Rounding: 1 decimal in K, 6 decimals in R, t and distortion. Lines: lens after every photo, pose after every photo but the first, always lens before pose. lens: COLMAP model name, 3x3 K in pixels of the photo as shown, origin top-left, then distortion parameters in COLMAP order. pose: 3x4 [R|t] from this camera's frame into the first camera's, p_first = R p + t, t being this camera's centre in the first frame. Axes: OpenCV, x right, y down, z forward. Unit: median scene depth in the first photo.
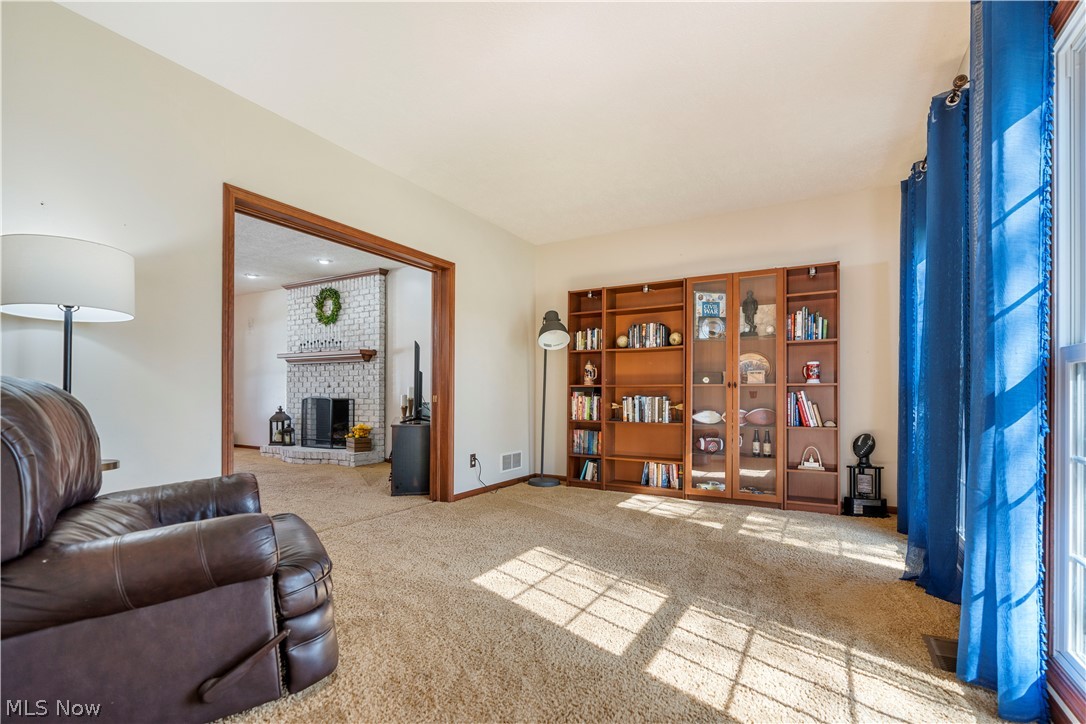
lens RADIAL K [[495.5, 0, 547.8], [0, 495.5, 389.6], [0, 0, 1]] dist [-0.001119, 0.000643]
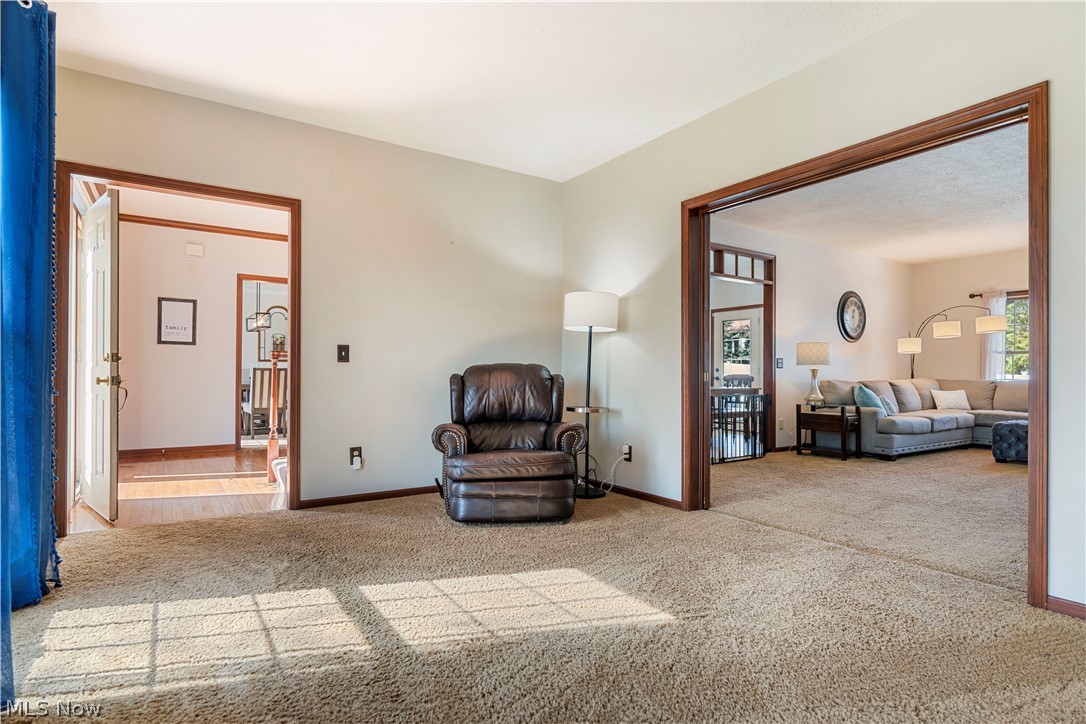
lens RADIAL K [[557.9, 0, 544.3], [0, 557.9, 372.8], [0, 0, 1]] dist [0.000149, 0.000115]
pose [[-0.455311, -0.005964, -0.890313, 0.942471], [0.001150, 0.999973, -0.007287, 0.027689], [0.890332, -0.004341, -0.455291, 1.661076]]
